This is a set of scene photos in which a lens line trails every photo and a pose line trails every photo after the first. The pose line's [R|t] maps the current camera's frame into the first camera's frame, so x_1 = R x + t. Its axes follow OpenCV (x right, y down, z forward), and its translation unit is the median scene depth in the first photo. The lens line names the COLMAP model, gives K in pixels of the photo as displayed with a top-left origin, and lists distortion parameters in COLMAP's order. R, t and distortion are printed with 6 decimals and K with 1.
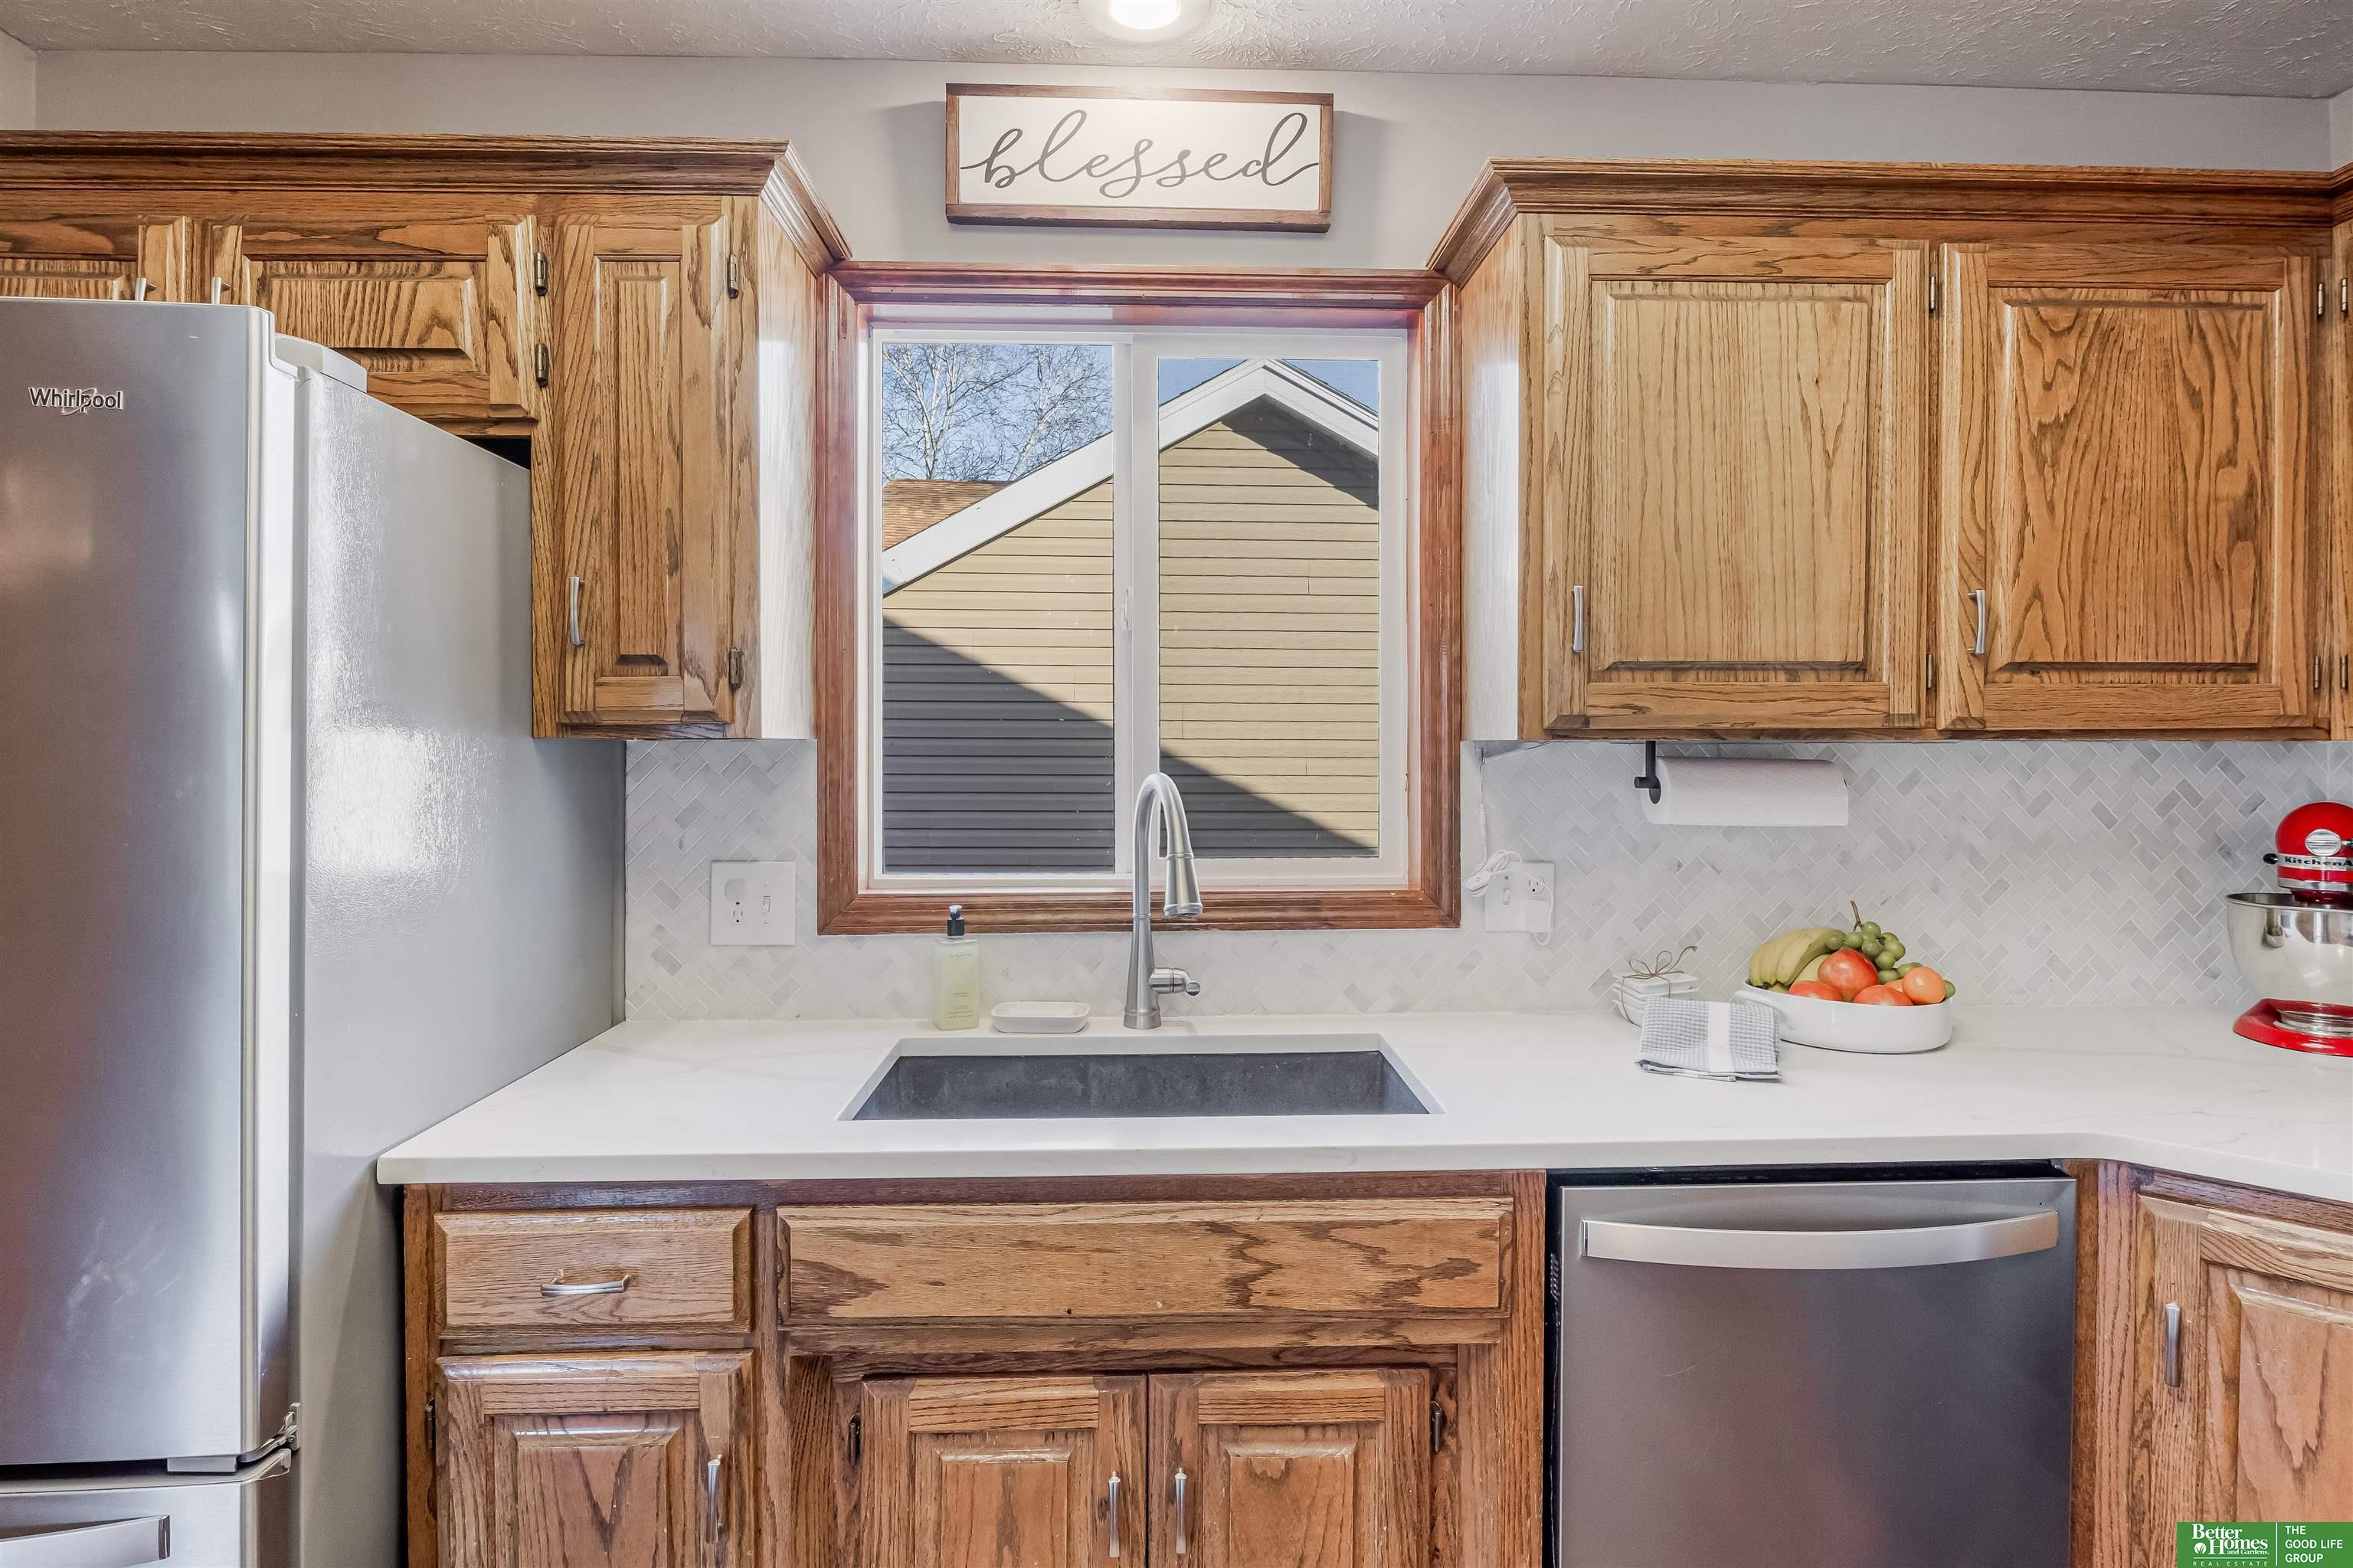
lens RADIAL K [[1210.3, 0, 1184.1], [0, 1210.3, 762.4], [0, 0, 1]] dist [-0.001586, -0.003074]
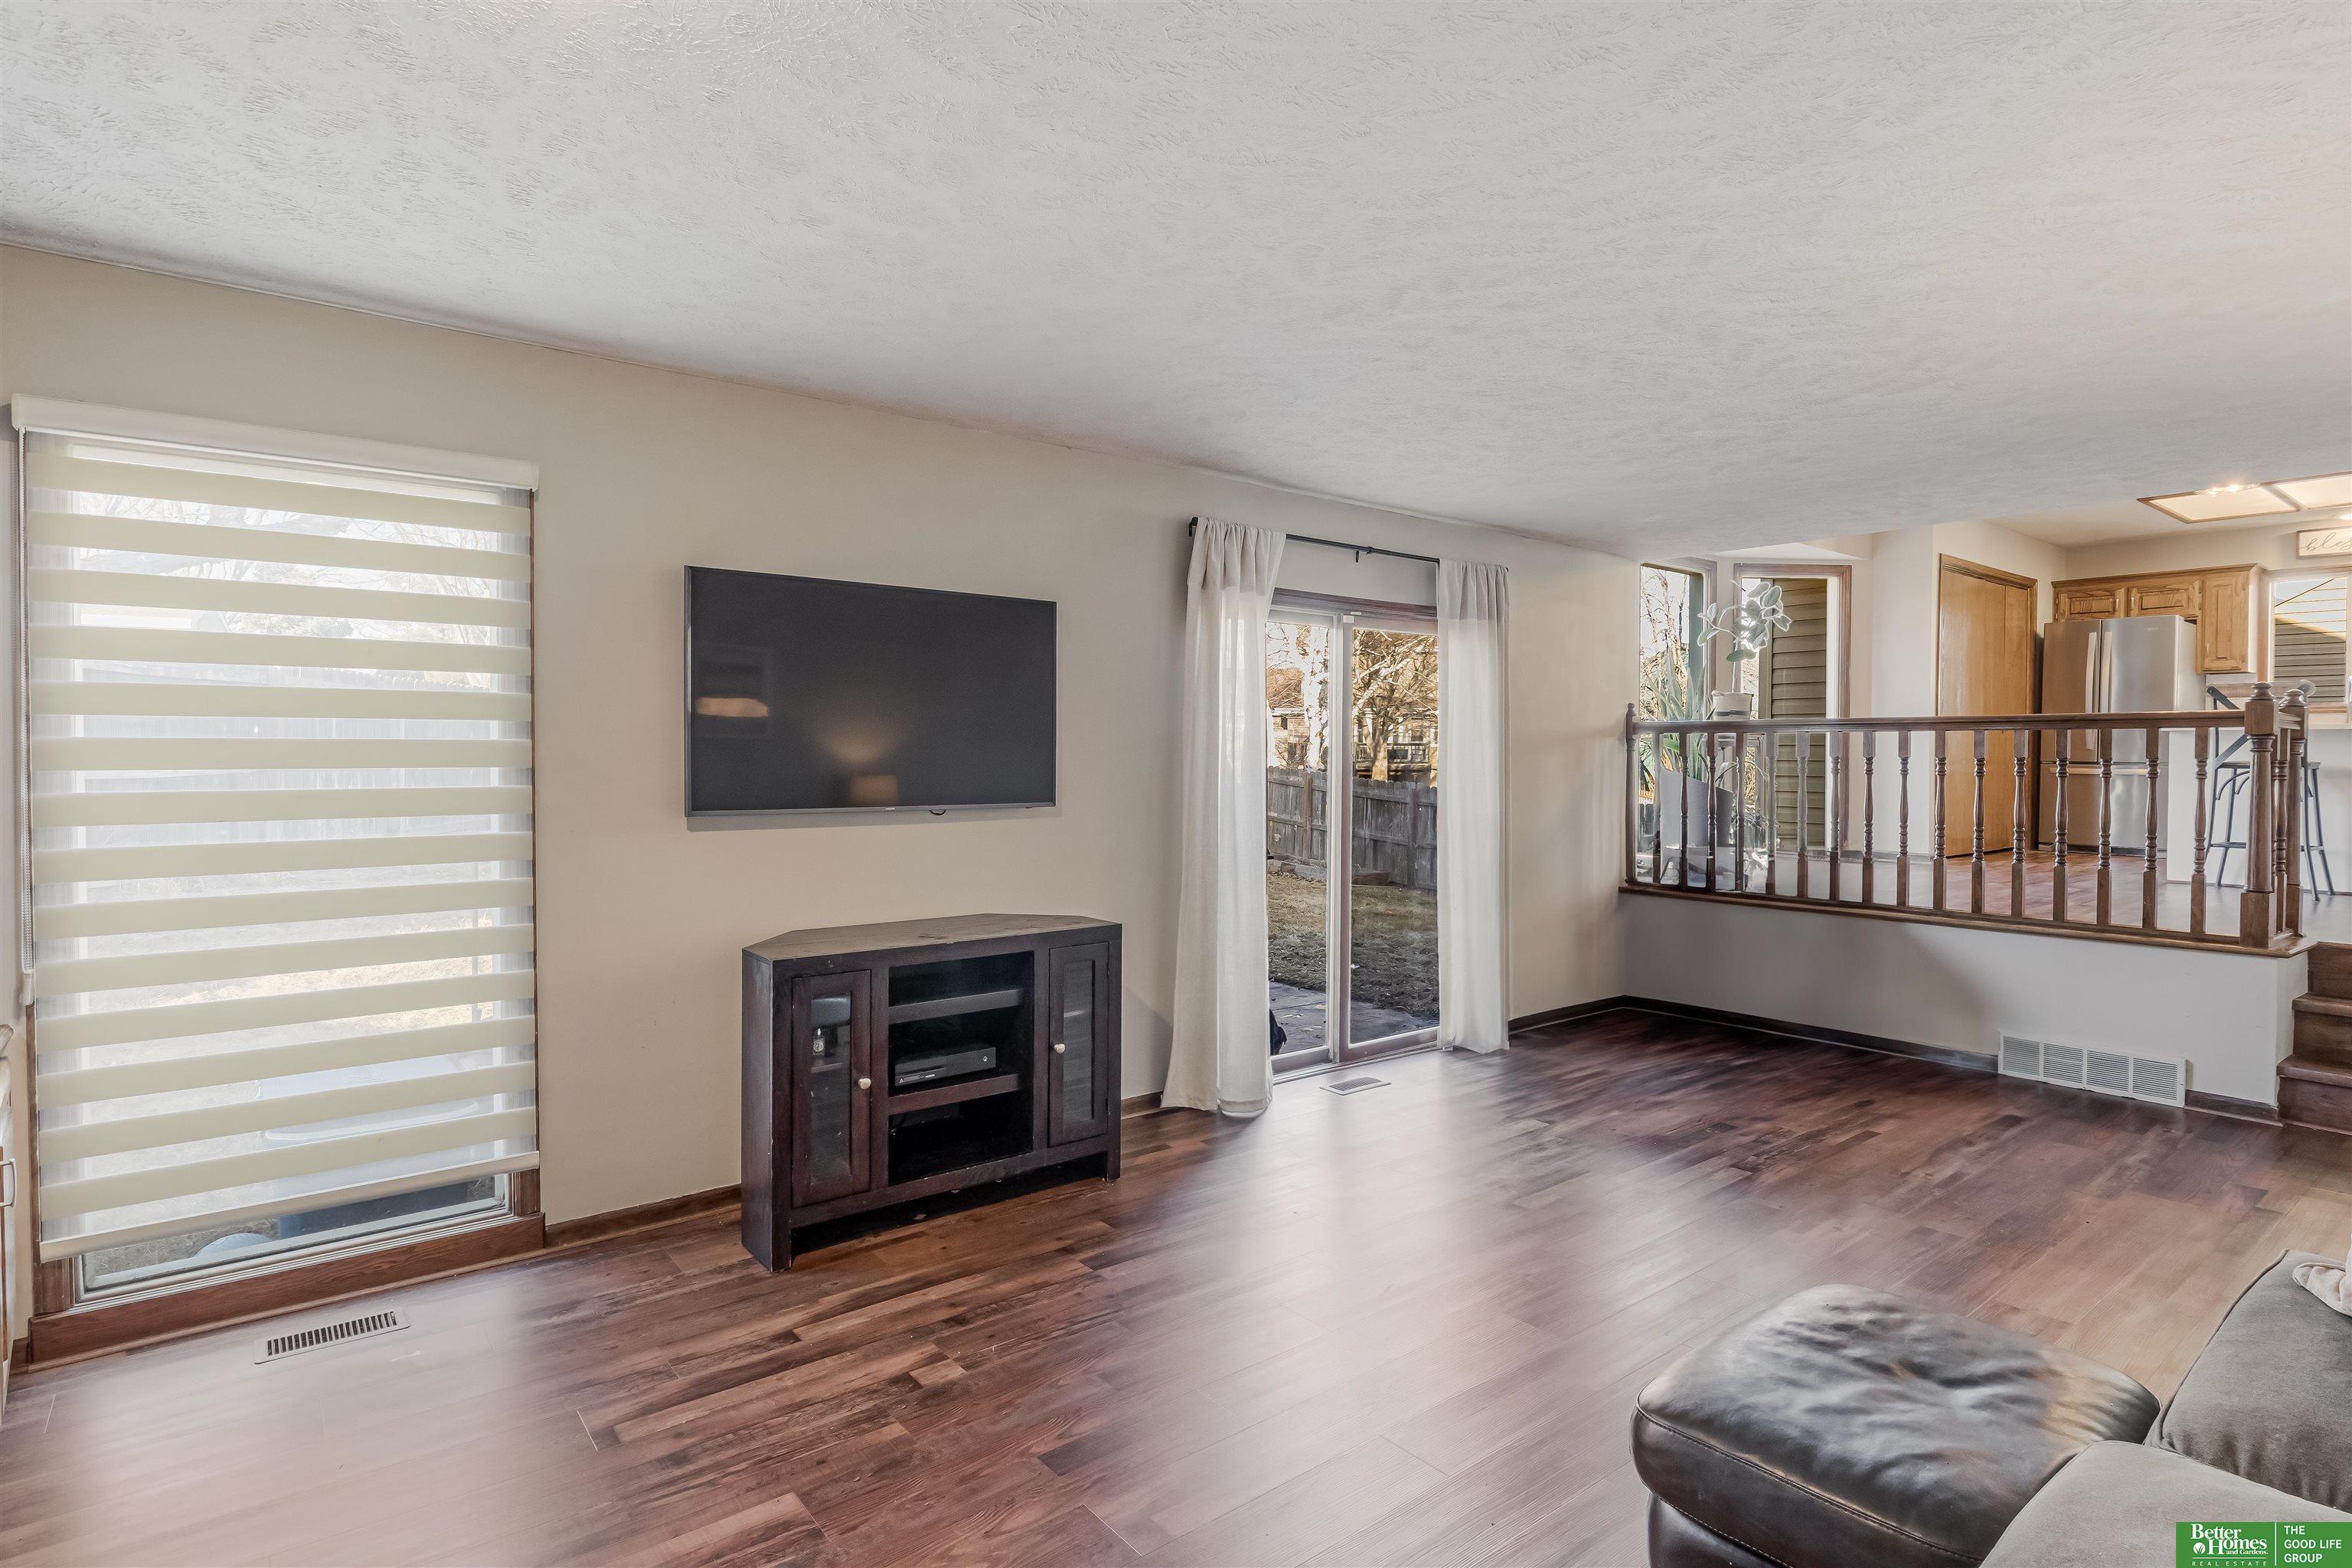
lens RADIAL K [[1209.8, 0, 1183.9], [0, 1209.8, 777.3], [0, 0, 1]] dist [-0.001586, -0.003074]
pose [[0.593567, 0.014767, -0.804649, 1.141410], [-0.012603, 0.999880, 0.009053, 0.454299], [0.804686, 0.004767, 0.593681, -5.885394]]
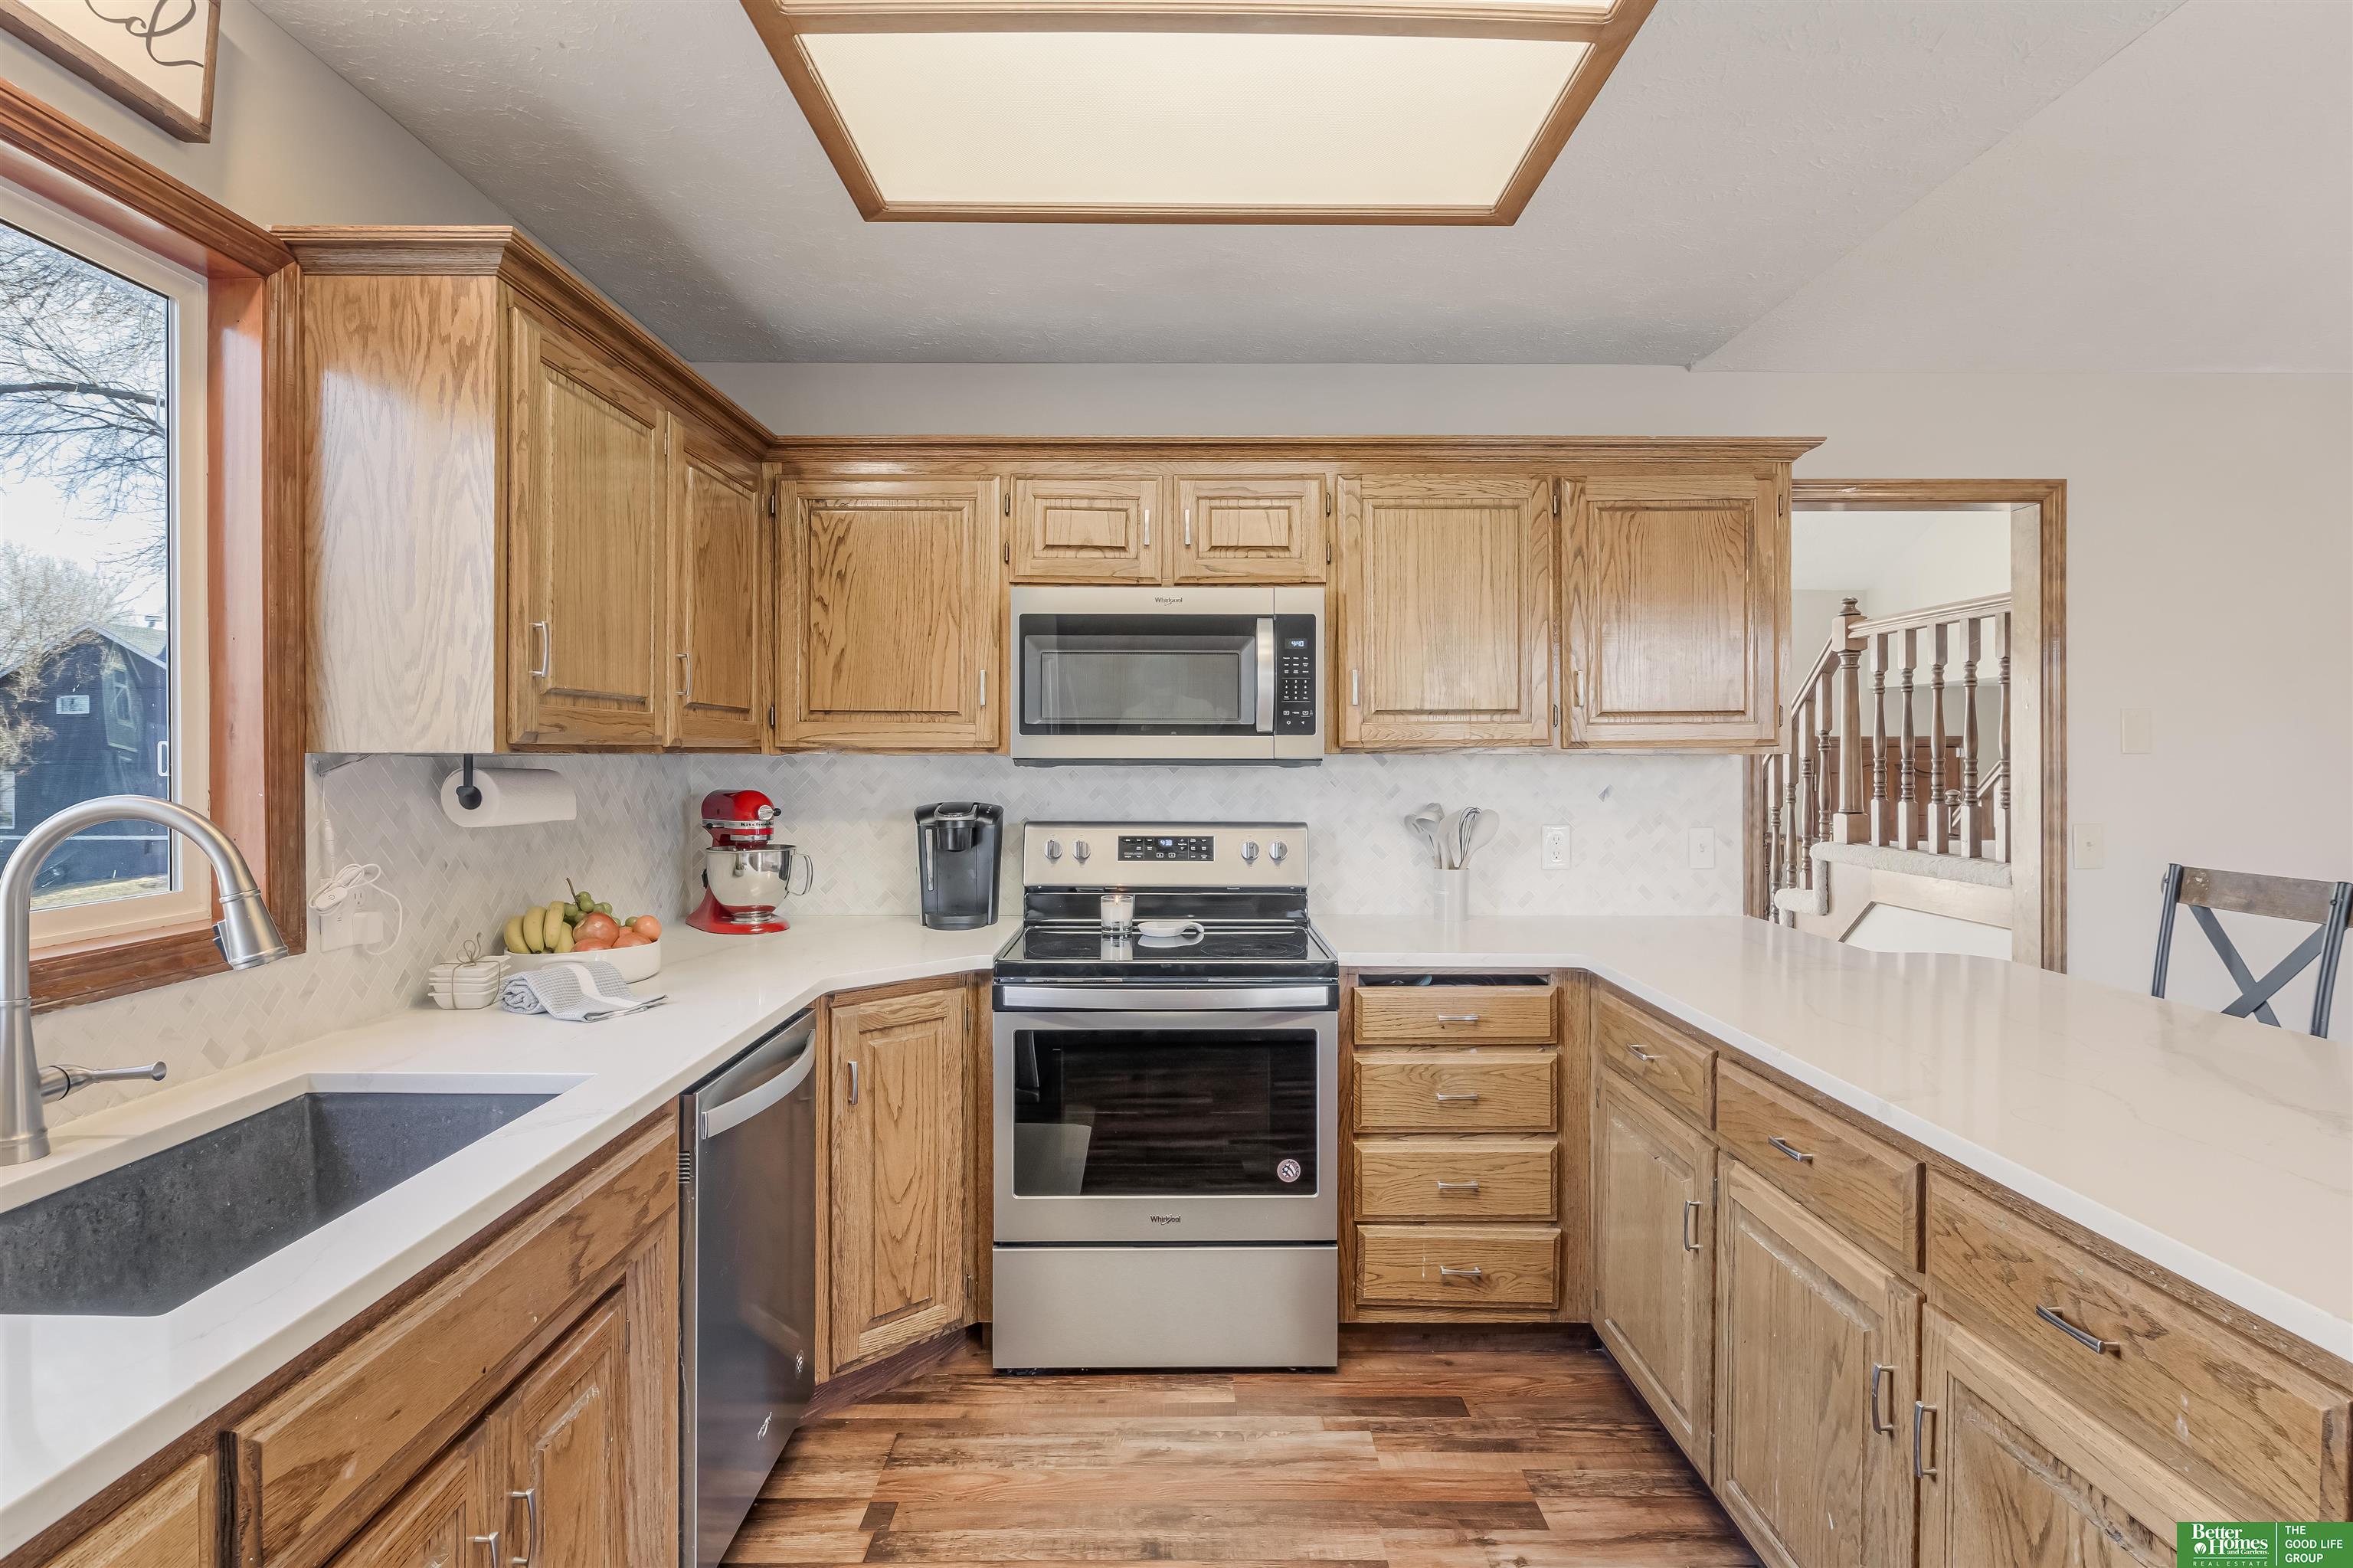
lens RADIAL K [[1210.3, 0, 1166.8], [0, 1210.3, 758.5], [0, 0, 1]] dist [-0.001586, -0.003074]
pose [[0.042106, -0.003103, 0.999108, -0.796446], [0.011464, 0.999931, 0.002623, -0.009869], [-0.999047, 0.011343, 0.042139, 0.344552]]
